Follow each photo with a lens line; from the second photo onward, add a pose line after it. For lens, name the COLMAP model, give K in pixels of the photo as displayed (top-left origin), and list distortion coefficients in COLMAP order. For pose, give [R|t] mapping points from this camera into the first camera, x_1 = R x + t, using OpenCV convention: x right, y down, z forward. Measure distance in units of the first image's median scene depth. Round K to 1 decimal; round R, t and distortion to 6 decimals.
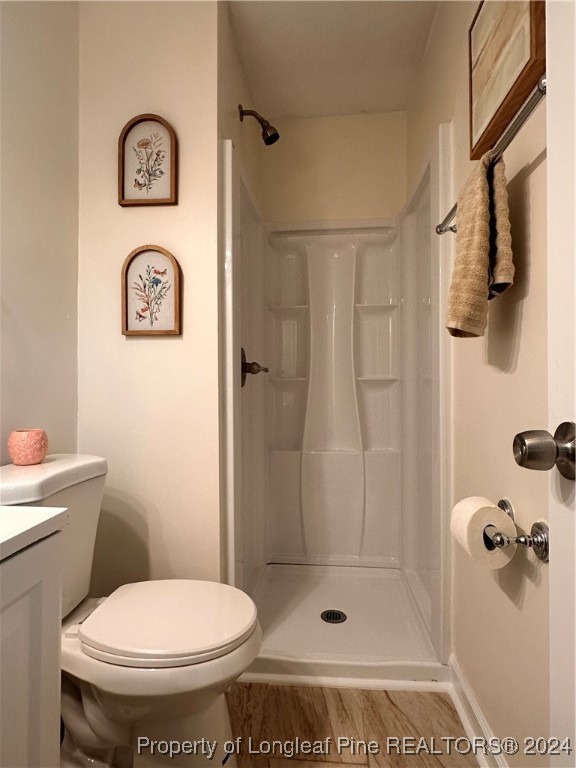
lens RADIAL K [[420.3, 0, 288.0], [0, 420.3, 384.0], [0, 0, 1]] dist [-0.000891, 0.000699]
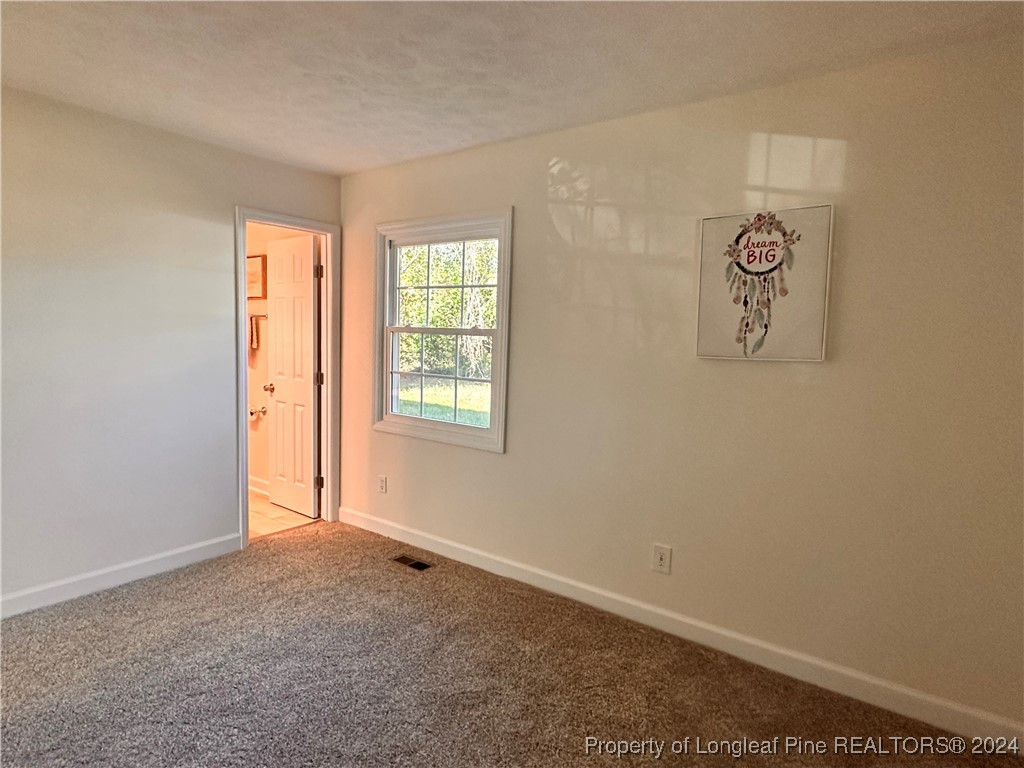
lens RADIAL K [[568.8, 0, 518.7], [0, 568.8, 386.6], [0, 0, 1]] dist [-0.002475, 0.002141]
pose [[0.520604, -0.062980, 0.851472, -1.309919], [-0.035351, 0.994830, 0.095198, -0.225348], [-0.853066, -0.079661, 0.515686, -1.847892]]
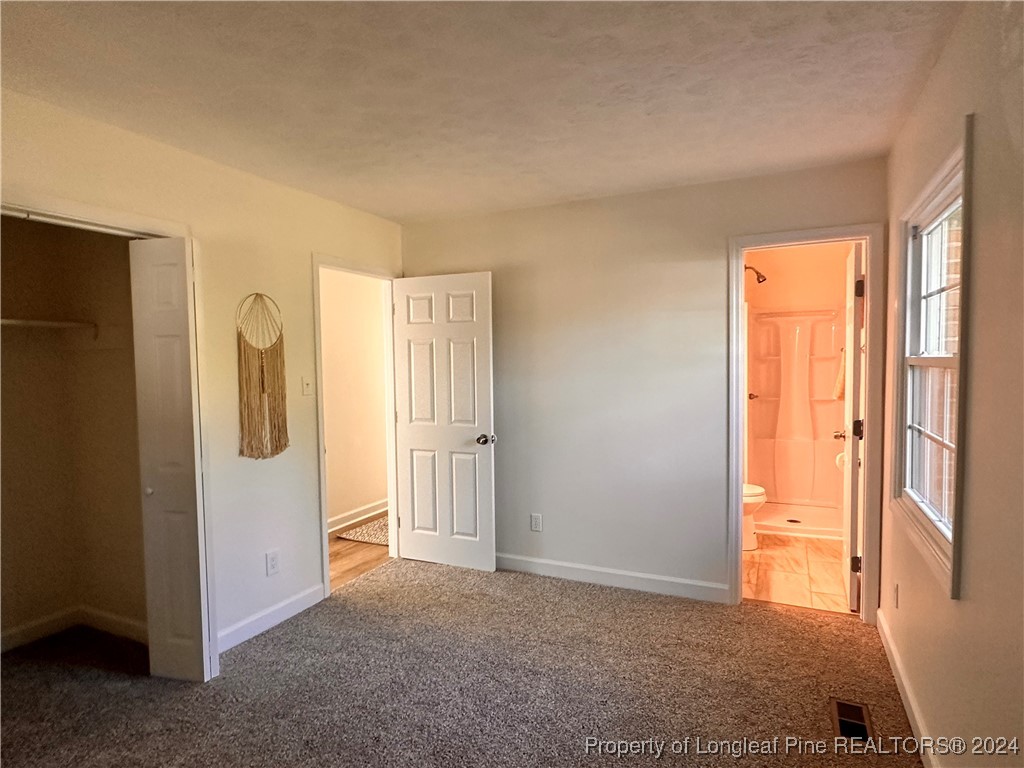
lens RADIAL K [[580.8, 0, 512.4], [0, 580.8, 390.7], [0, 0, 1]] dist [-0.000178, 0.000560]
pose [[0.939049, 0.005789, -0.343733, -0.200518], [0.015091, 0.998200, 0.058037, -0.244891], [0.343451, -0.059687, 0.937272, -1.998600]]
